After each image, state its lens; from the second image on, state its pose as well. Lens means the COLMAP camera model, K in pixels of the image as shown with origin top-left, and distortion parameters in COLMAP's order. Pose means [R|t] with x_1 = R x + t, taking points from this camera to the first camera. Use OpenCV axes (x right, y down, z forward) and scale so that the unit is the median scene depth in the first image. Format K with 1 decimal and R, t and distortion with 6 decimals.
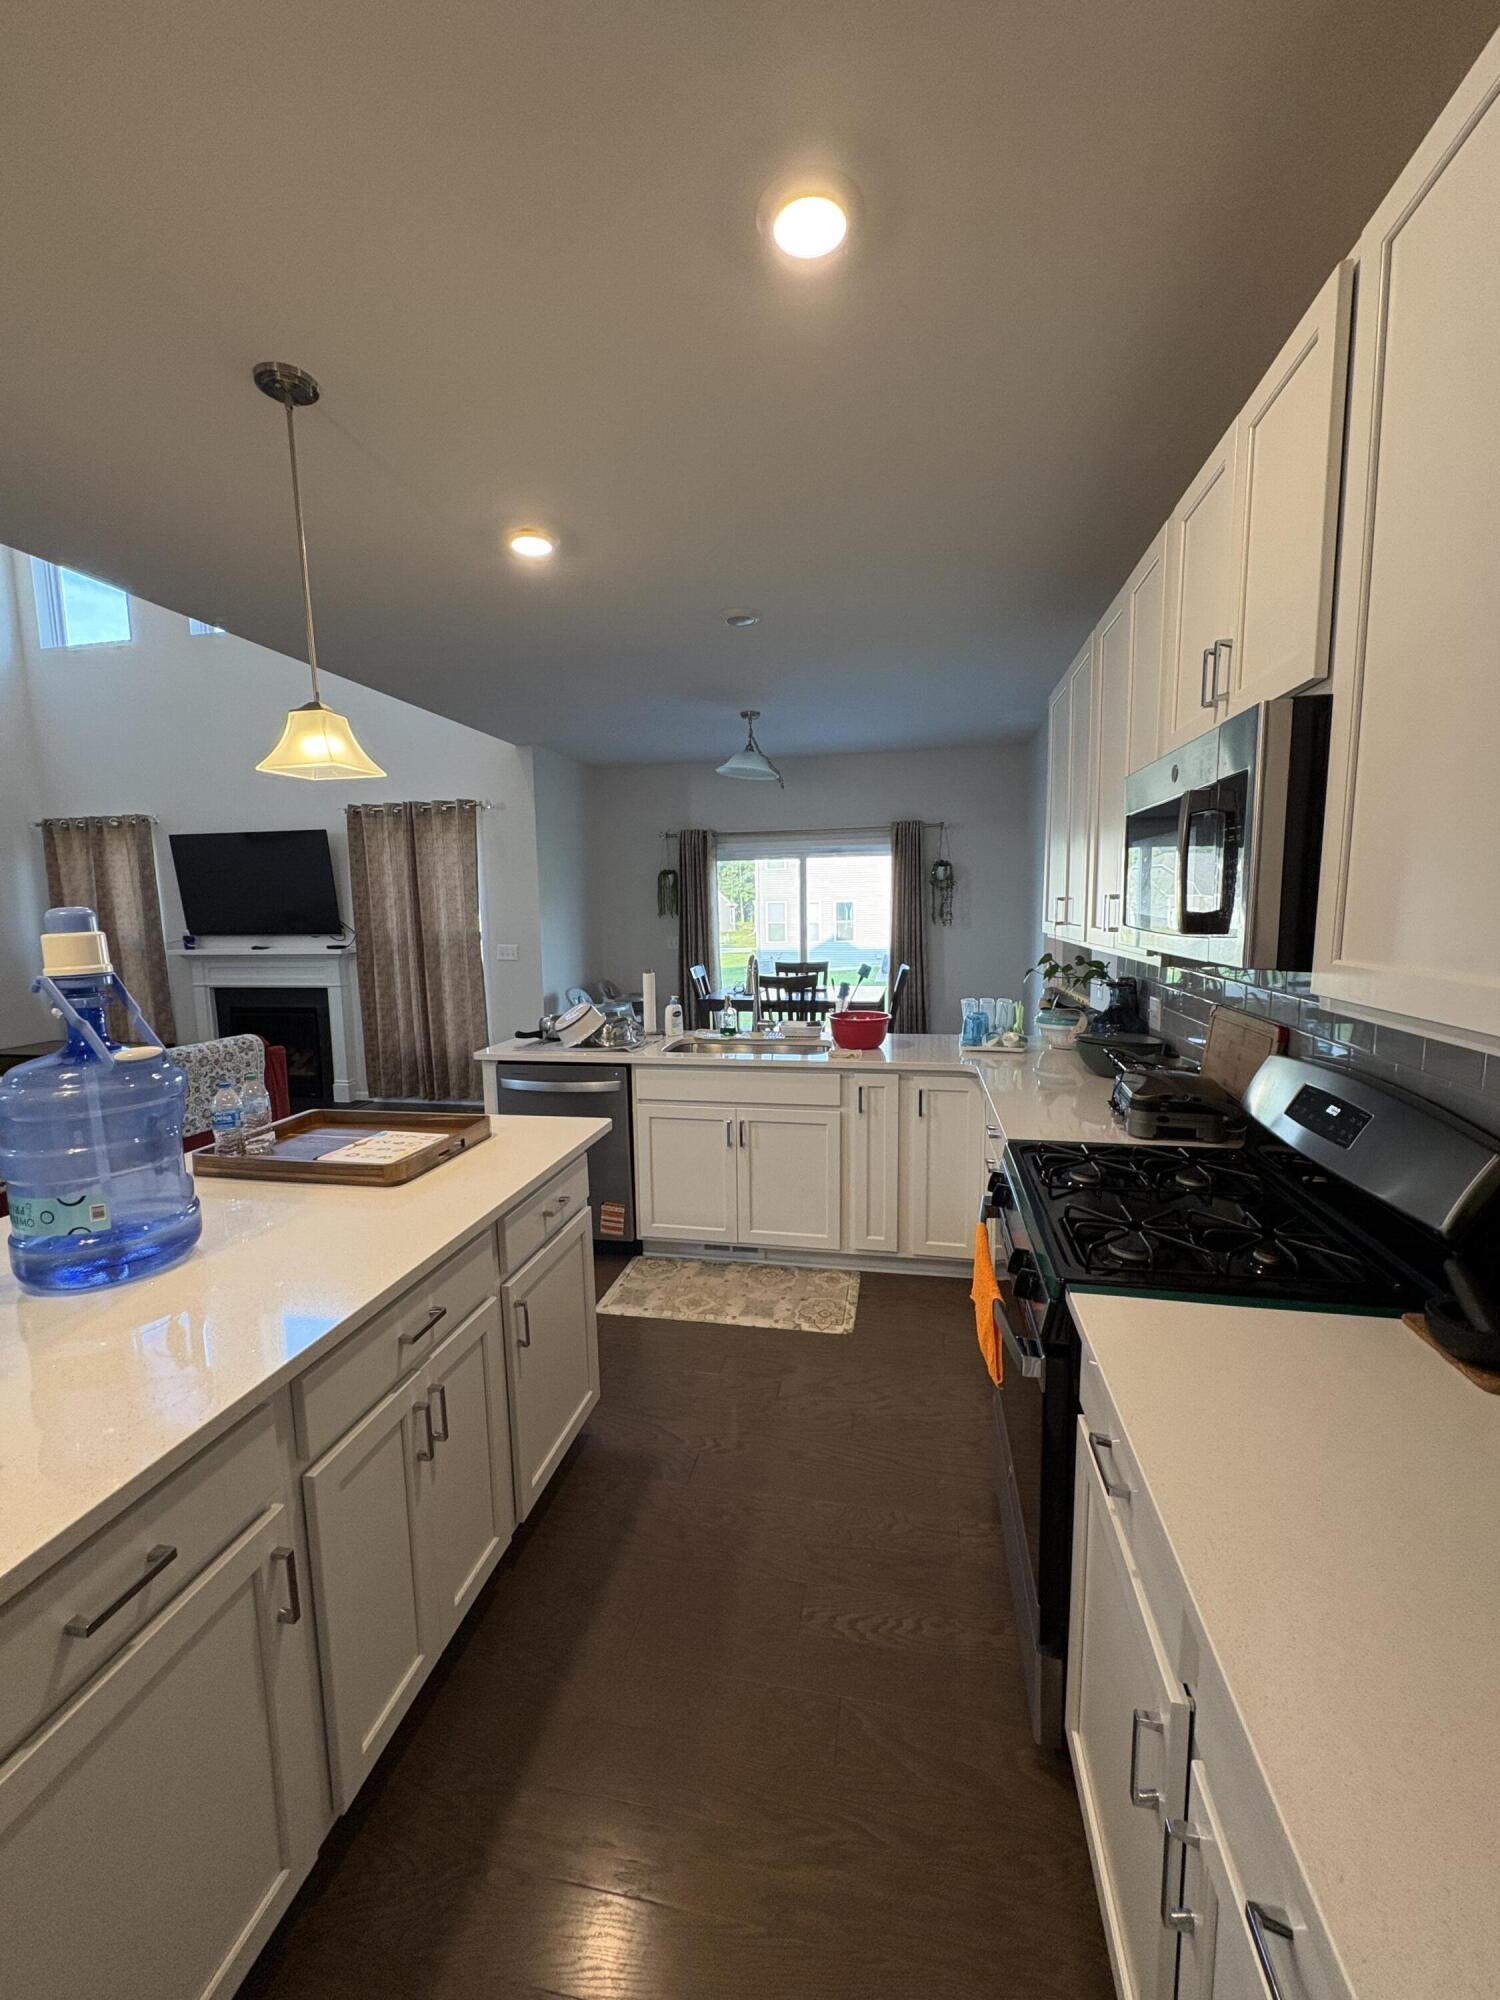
lens RADIAL K [[795.1, 0, 746.9], [0, 795.1, 998.5], [0, 0, 1]] dist [0.000186, 0.000041]
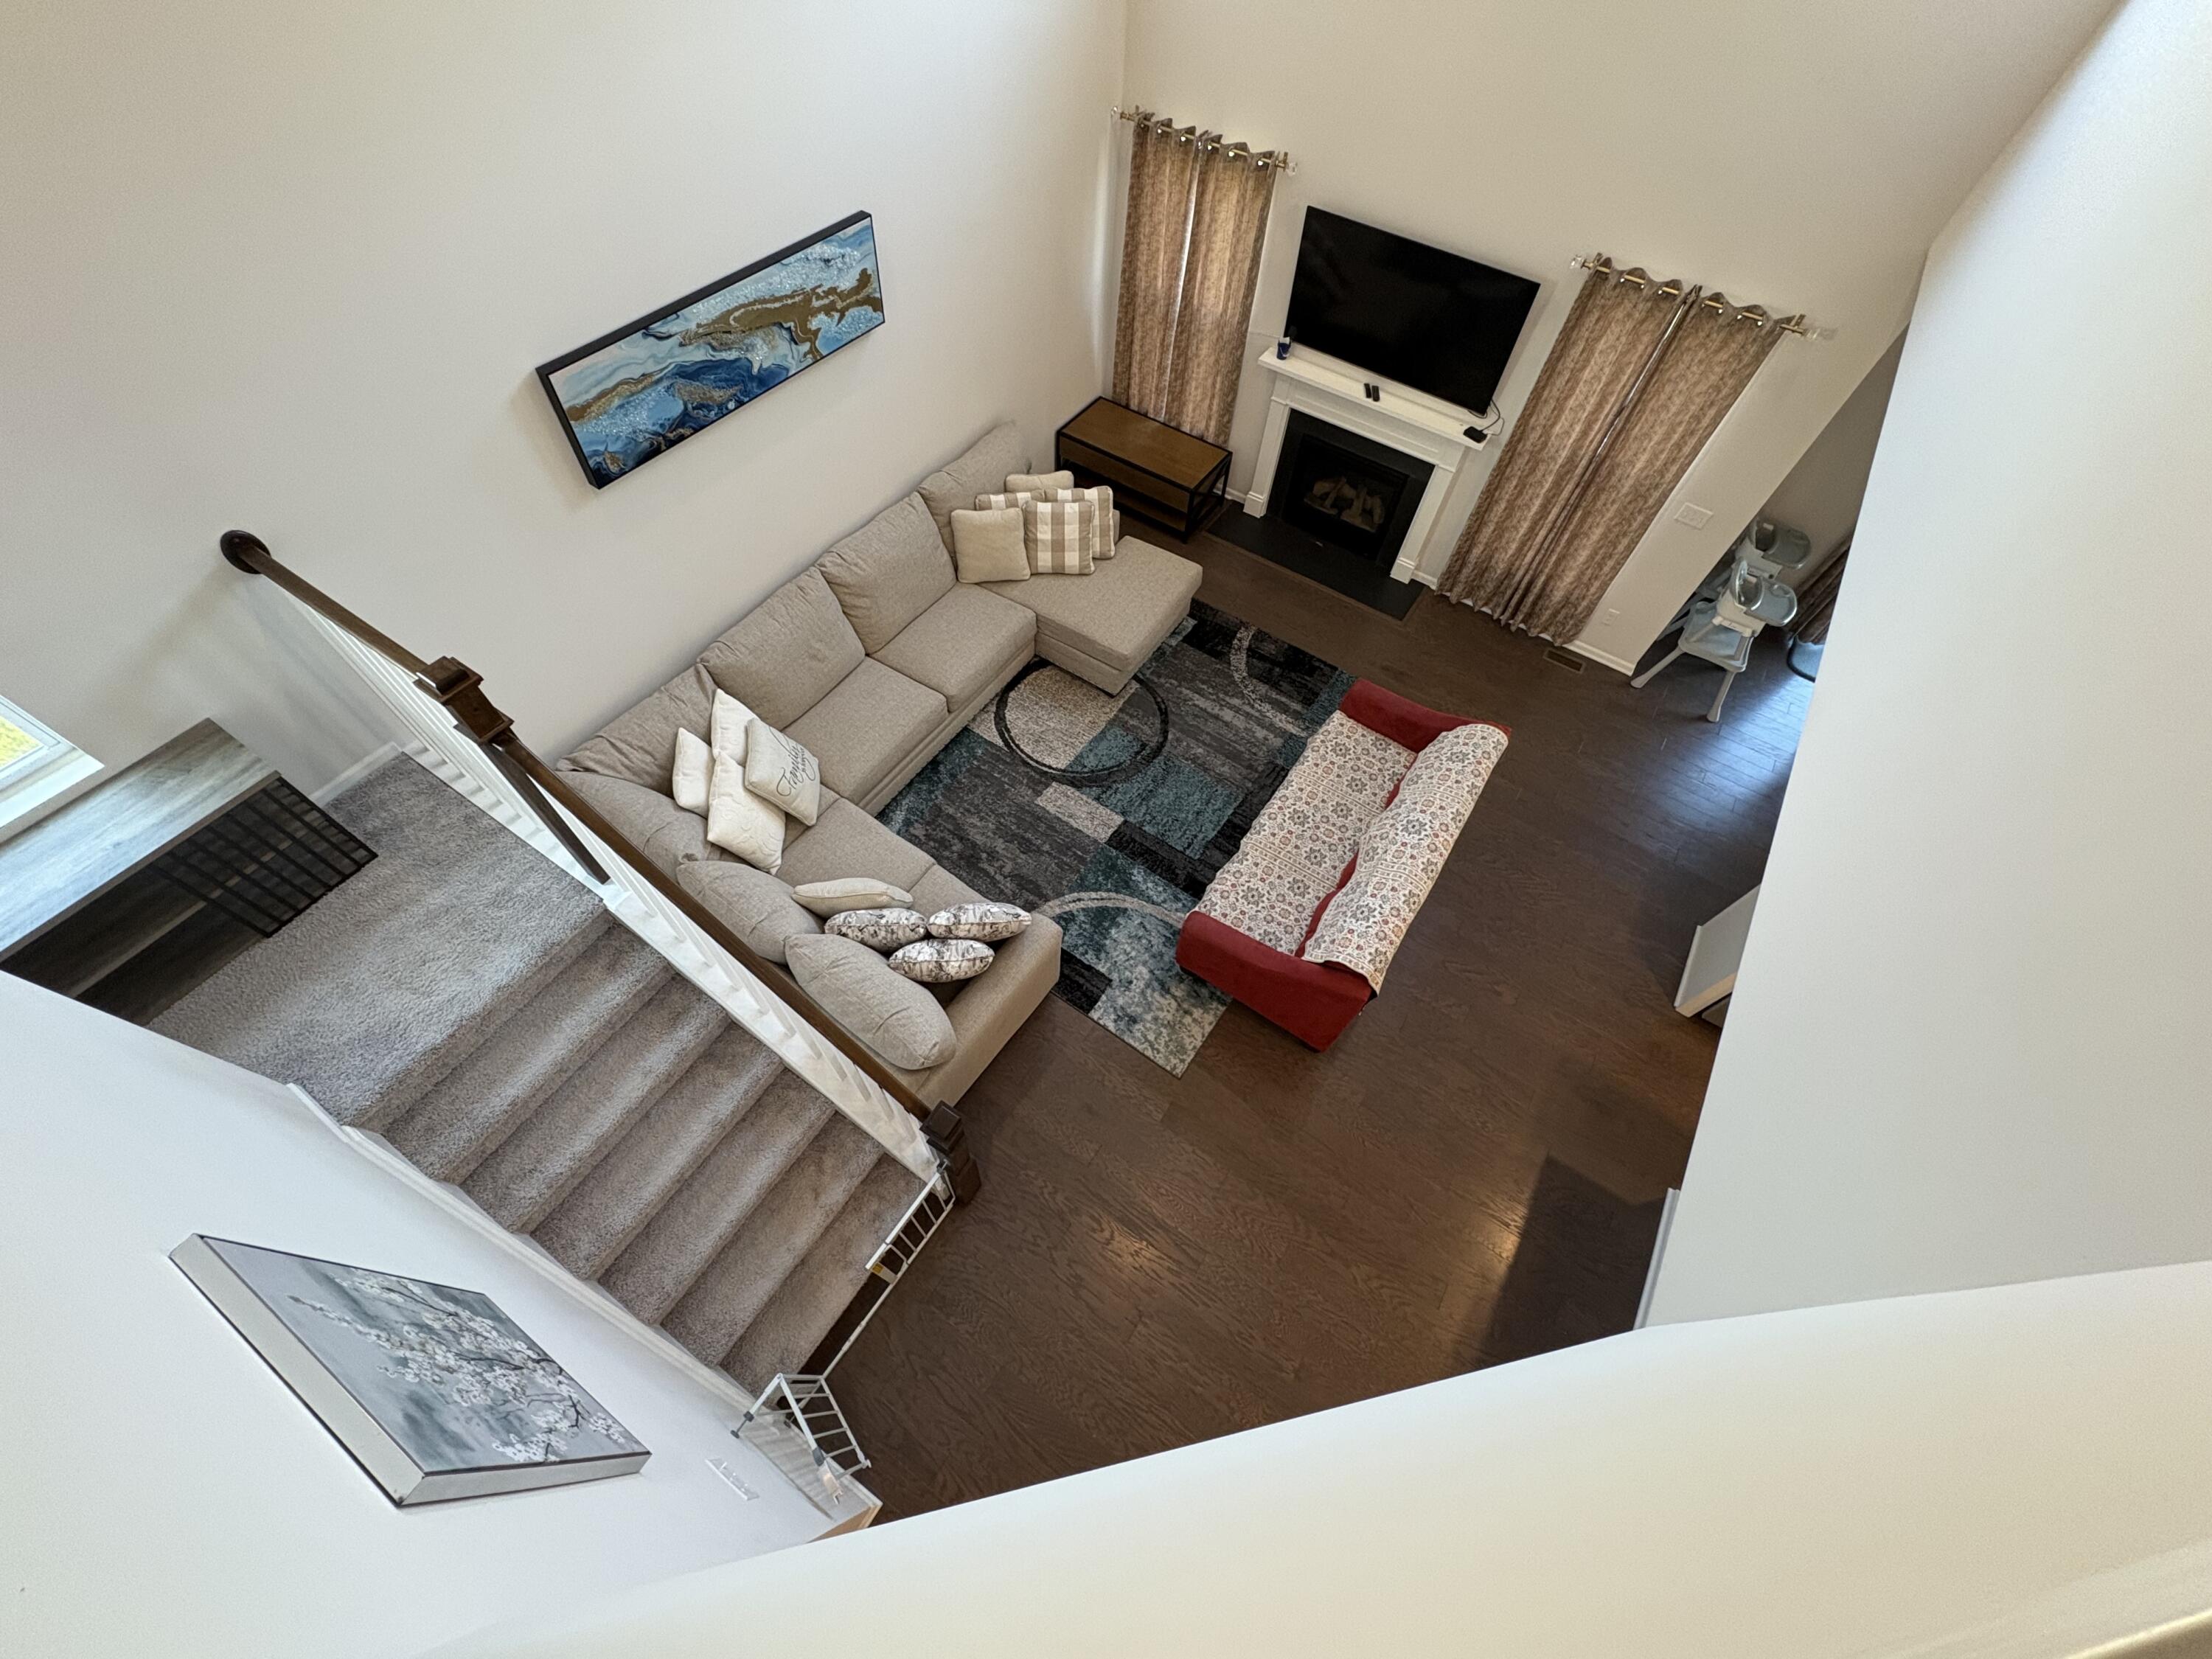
lens RADIAL K [[879.4, 0, 1106.0], [0, 879.4, 829.5], [0, 0, 1]] dist [0.000186, 0.000041]
pose [[0.923611, 0.351993, -0.151799, -0.579473], [-0.109825, 0.622385, 0.774968, -0.463436], [0.367261, -0.699098, 0.613499, 0.026778]]
